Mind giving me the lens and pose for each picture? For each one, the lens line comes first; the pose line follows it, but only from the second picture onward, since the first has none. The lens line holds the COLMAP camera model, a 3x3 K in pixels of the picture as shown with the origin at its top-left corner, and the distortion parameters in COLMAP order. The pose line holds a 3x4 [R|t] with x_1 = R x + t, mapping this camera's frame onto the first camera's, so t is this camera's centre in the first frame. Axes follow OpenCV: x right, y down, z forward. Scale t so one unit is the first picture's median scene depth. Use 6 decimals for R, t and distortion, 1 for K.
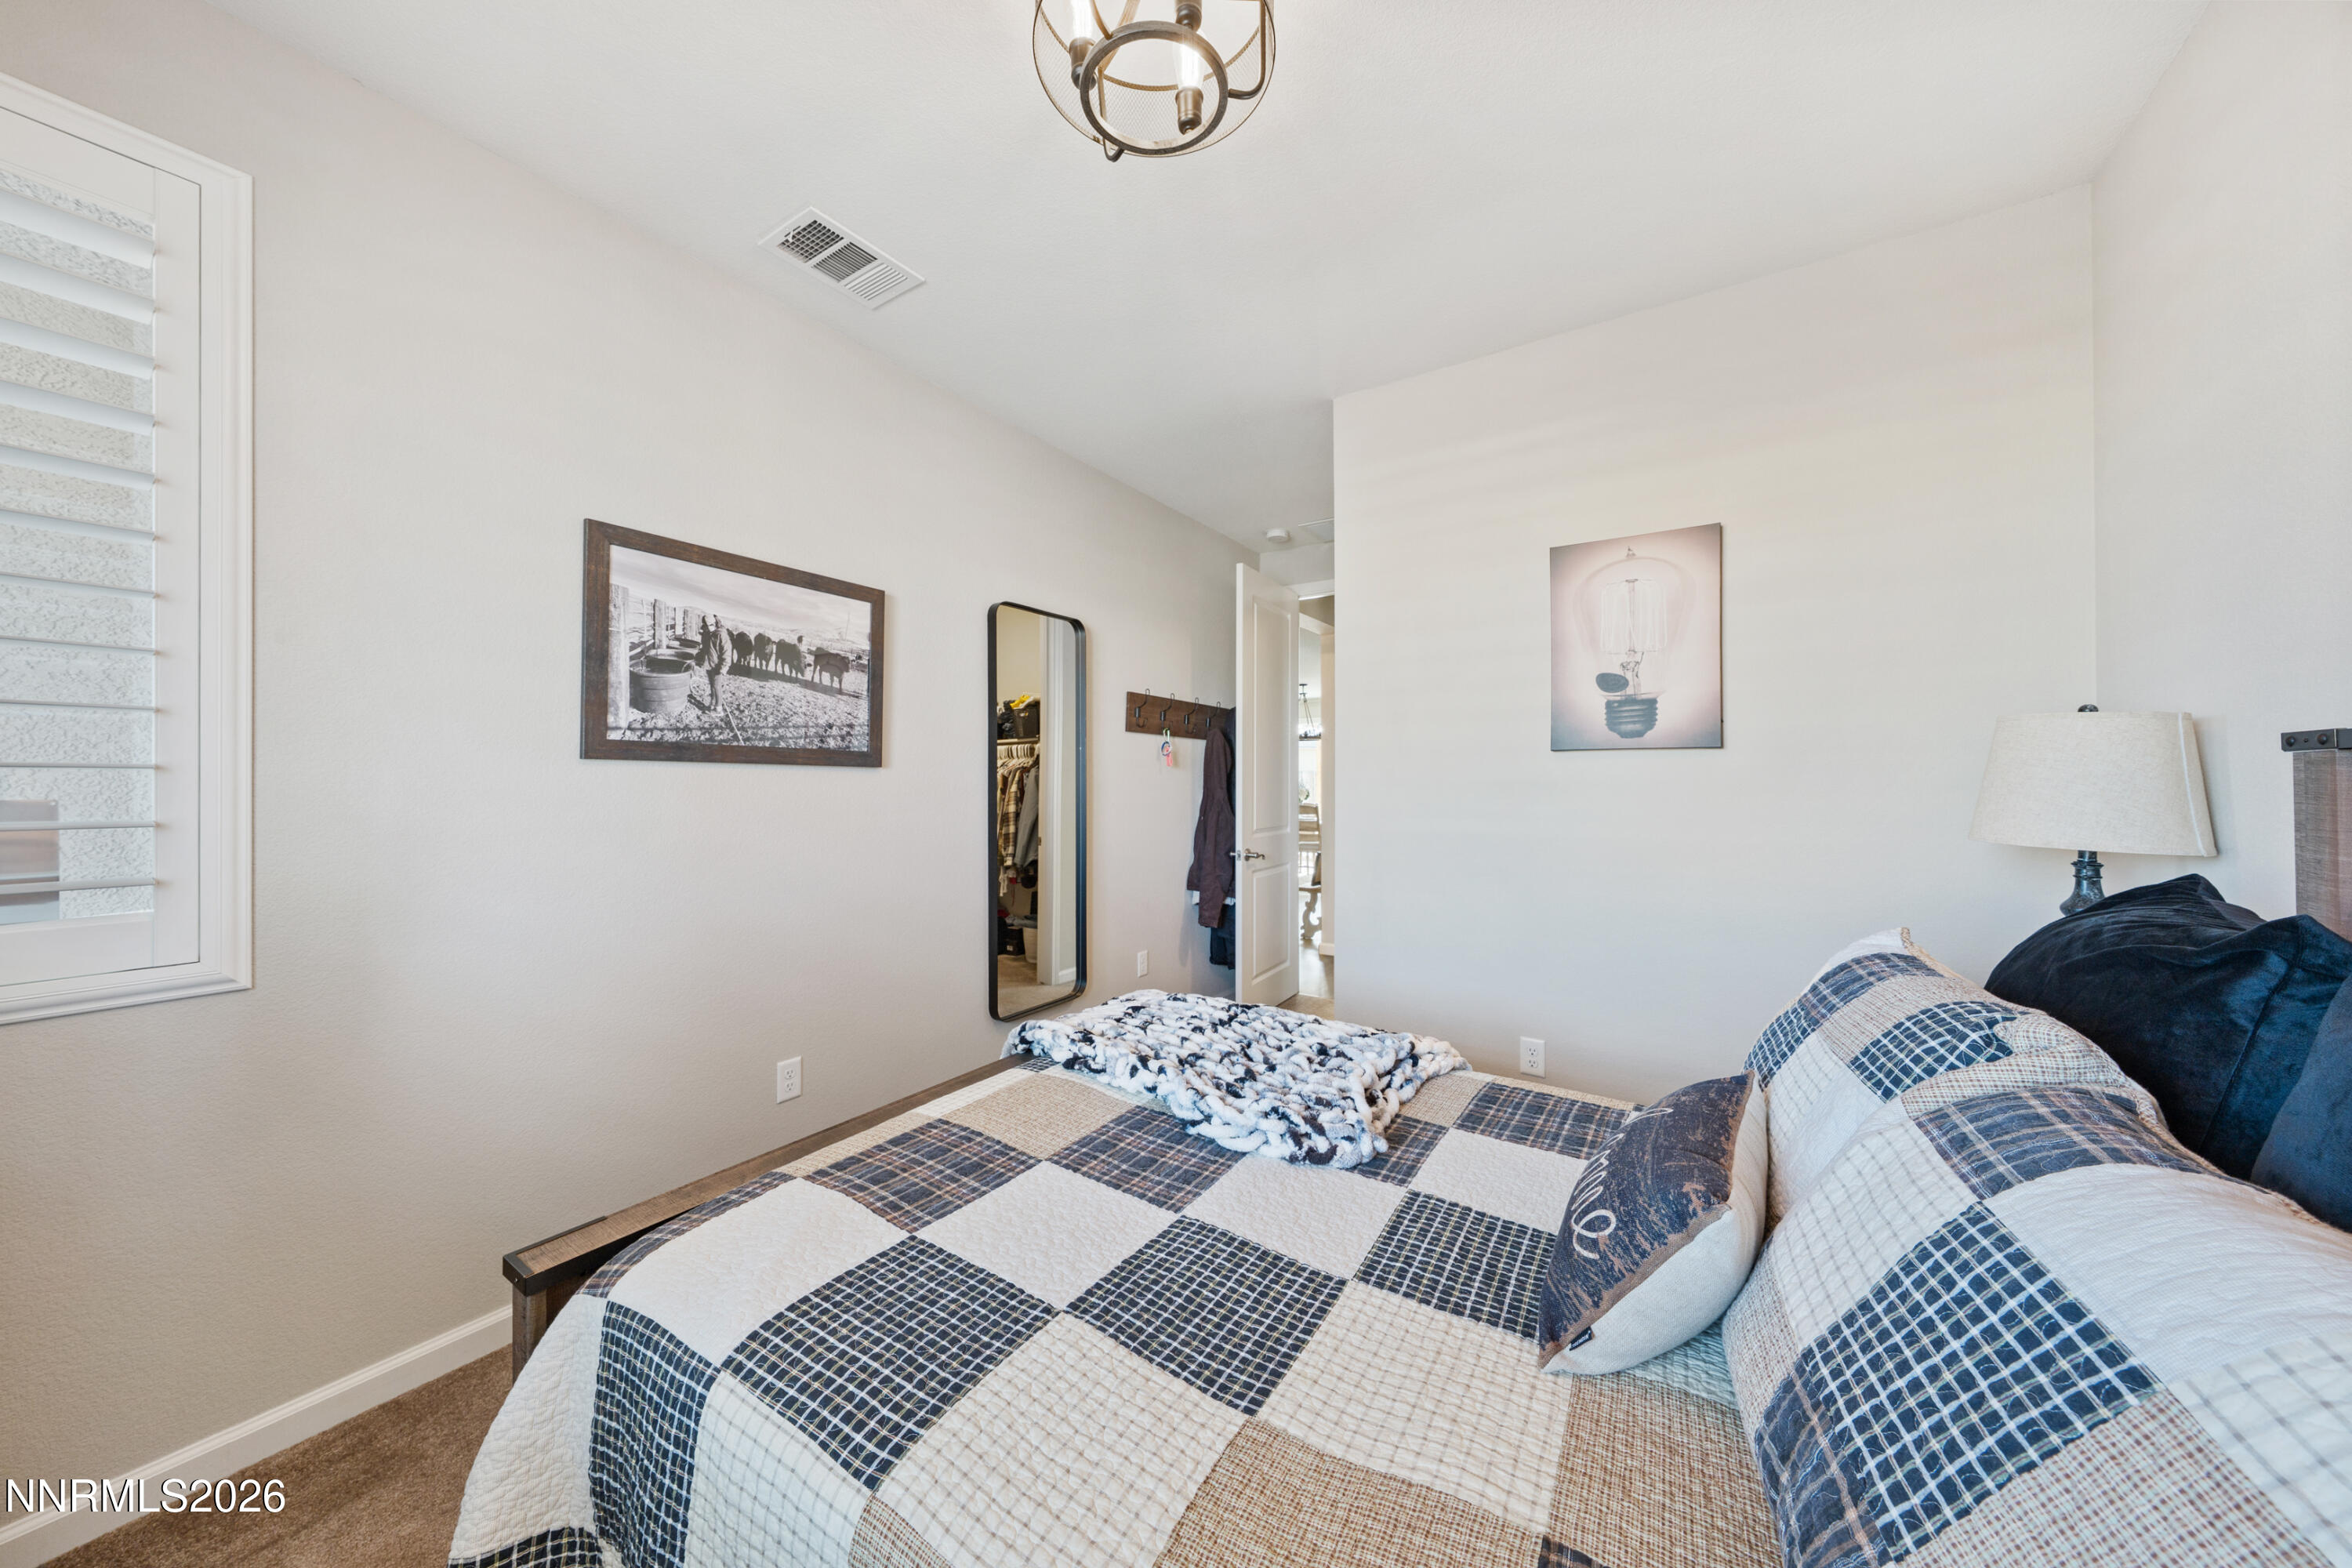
lens RADIAL K [[801.0, 0, 1173.7], [0, 801.0, 778.4], [0, 0, 1]] dist [-0.000201, -0.000874]
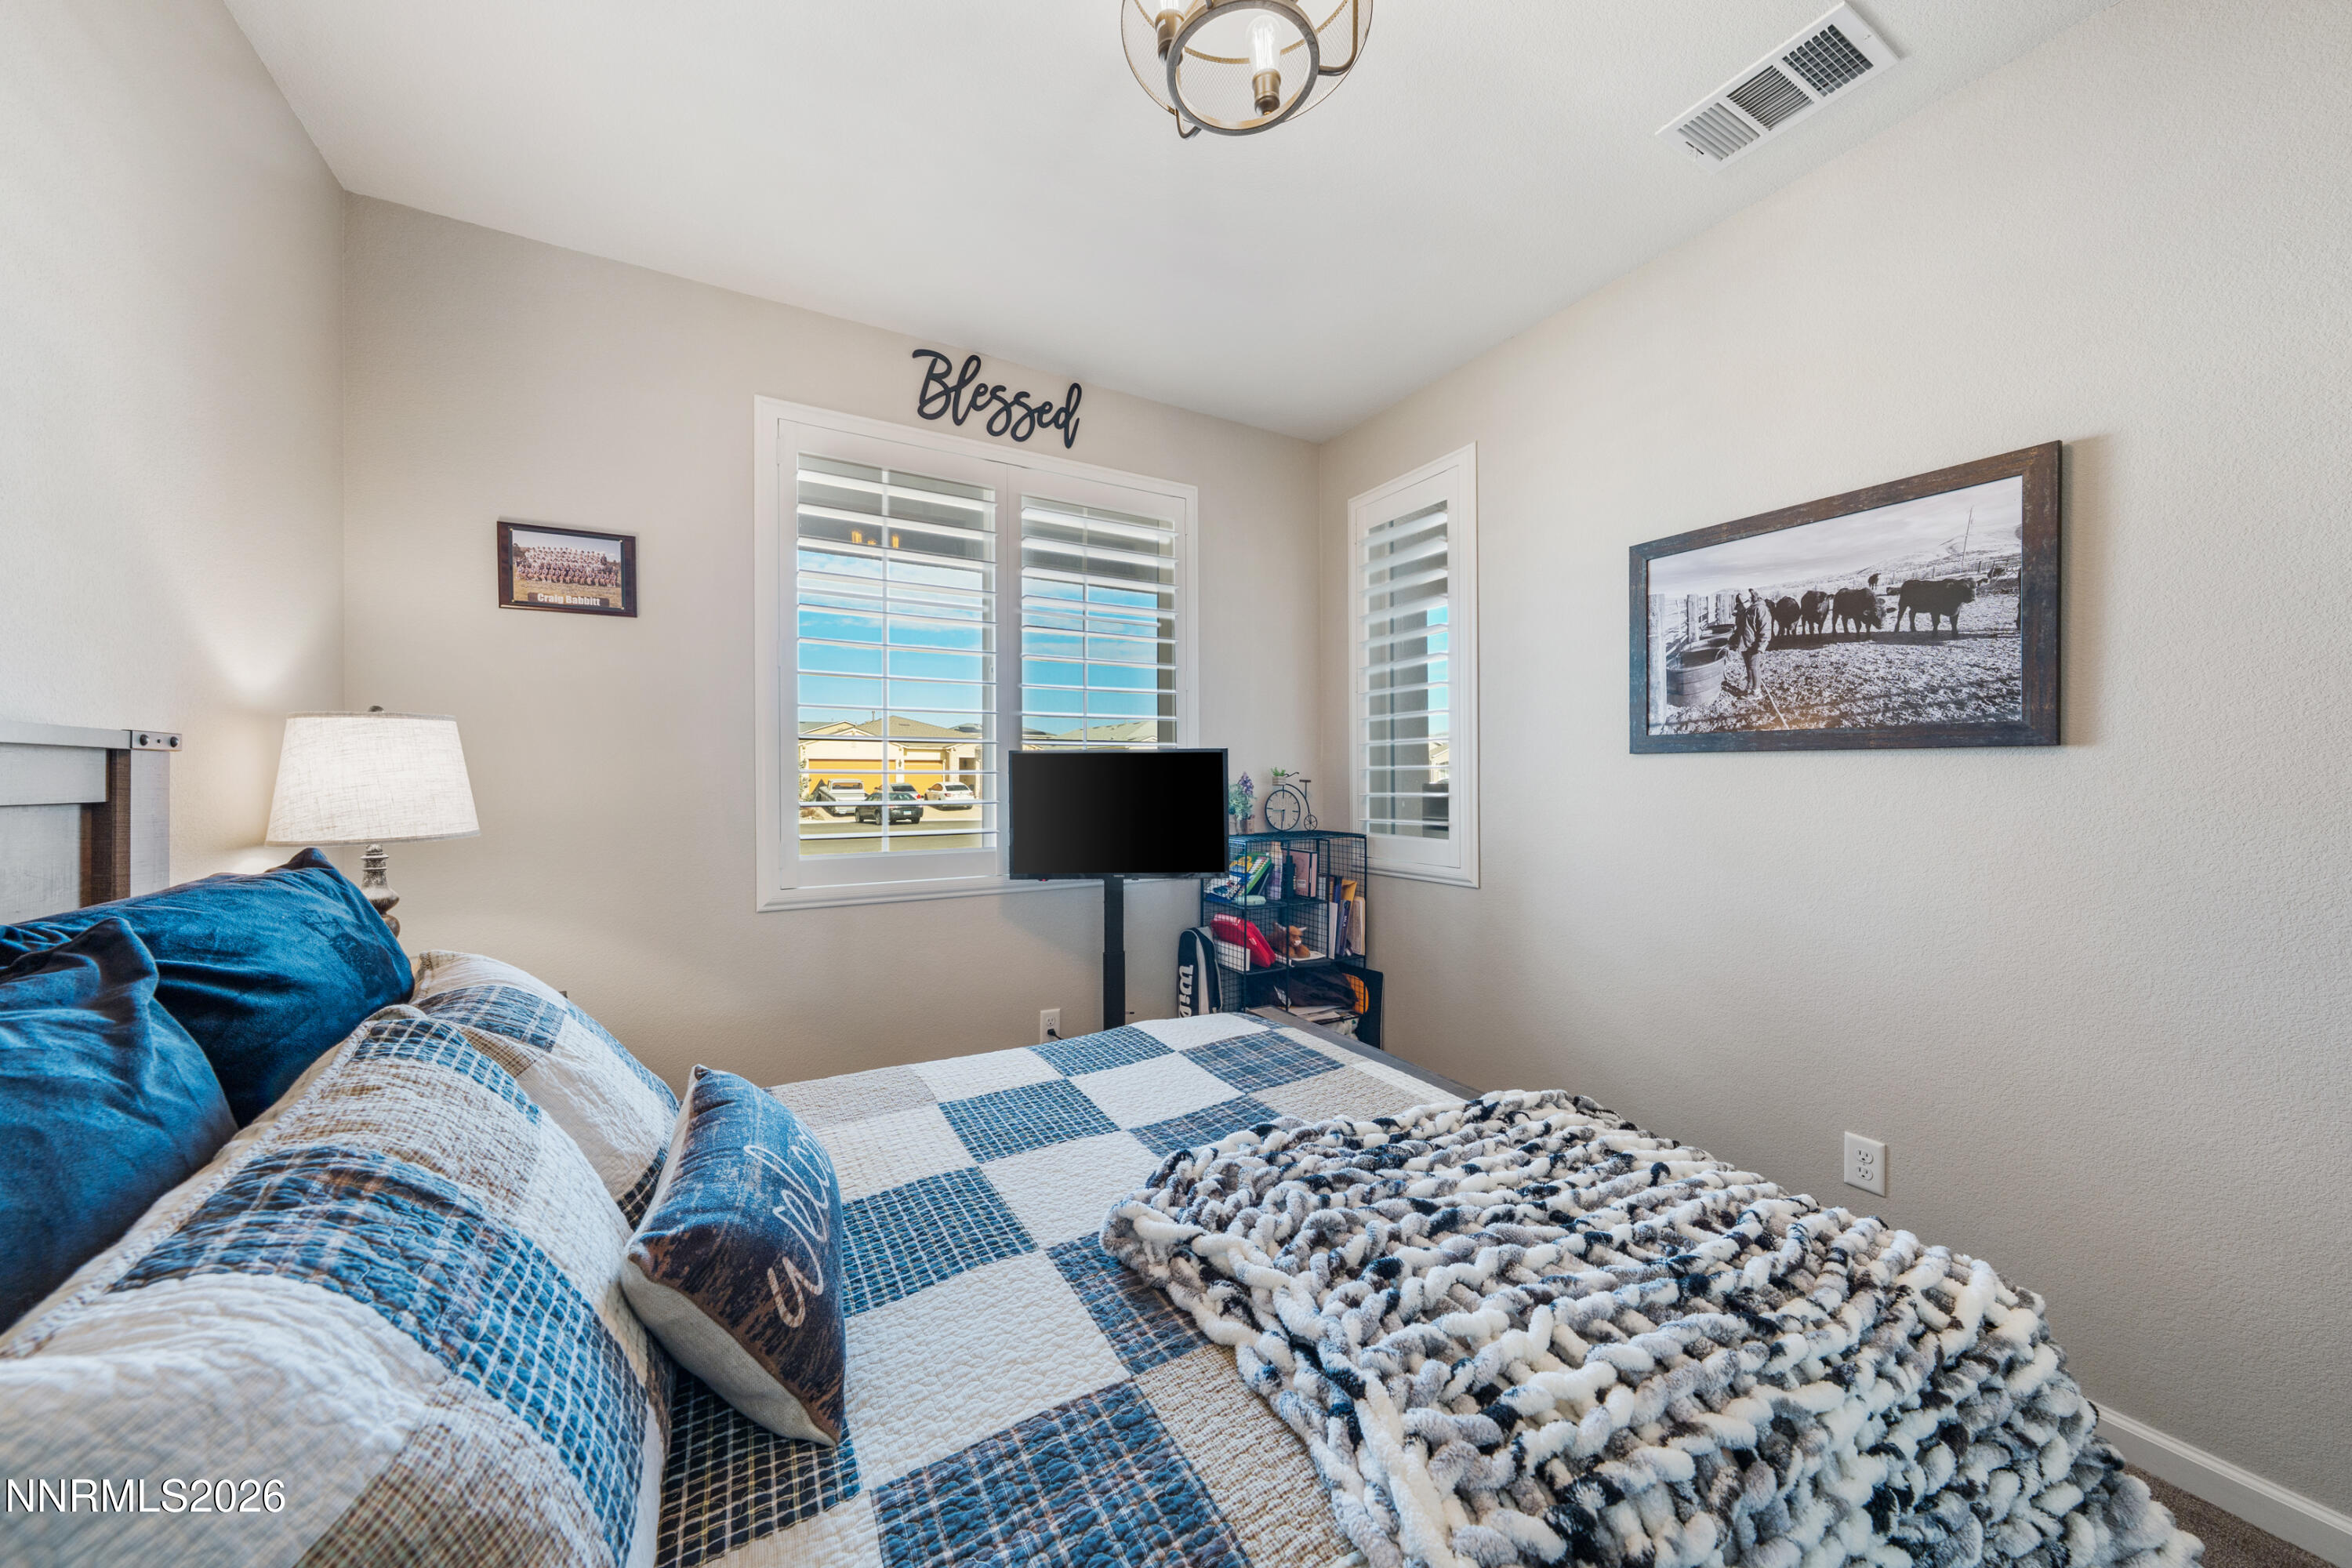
lens RADIAL K [[801.0, 0, 1165.0], [0, 801.0, 778.0], [0, 0, 1]] dist [-0.000201, -0.000874]
pose [[-0.463733, 0.003046, -0.885970, 0.542782], [0.009316, 0.999956, -0.001439, 0.005610], [0.885926, -0.008921, -0.463740, 0.833733]]
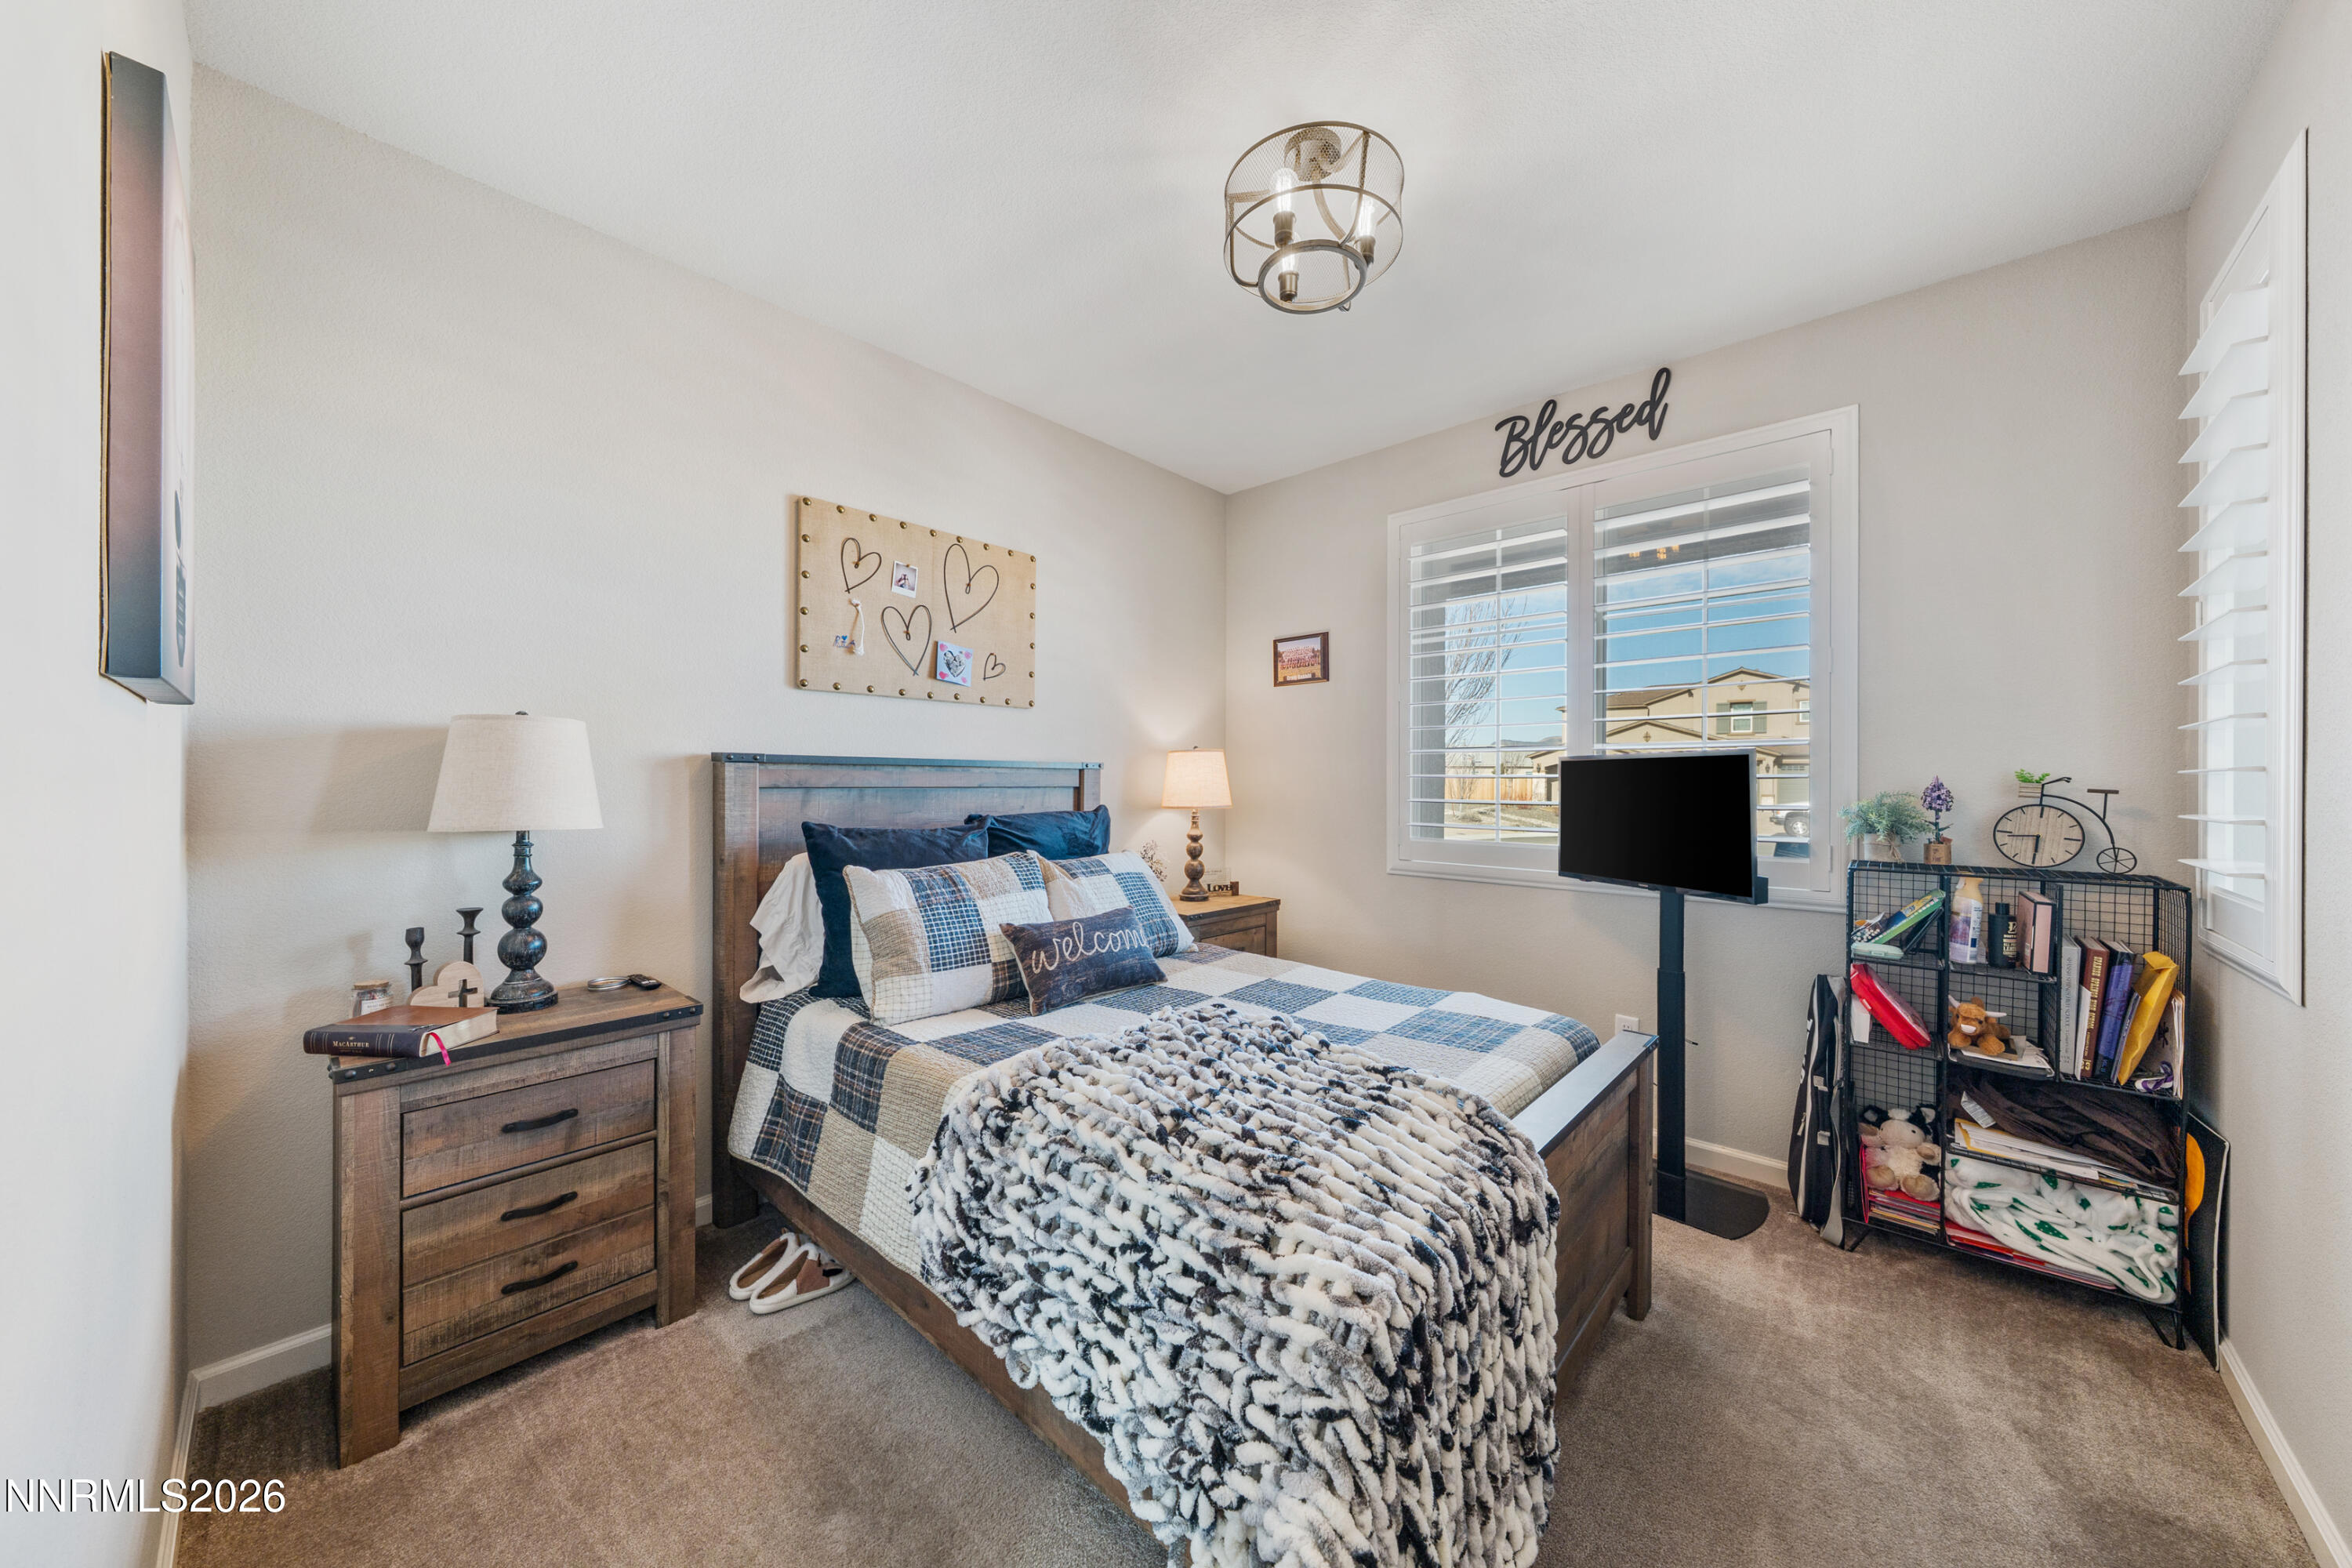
lens RADIAL K [[801.0, 0, 1167.6], [0, 801.0, 784.7], [0, 0, 1]] dist [-0.000201, -0.000874]
pose [[-0.985730, -0.007120, 0.168183, -0.012120], [-0.007683, 0.999967, -0.002693, 0.013891], [-0.168159, -0.003947, -0.985752, 1.463339]]
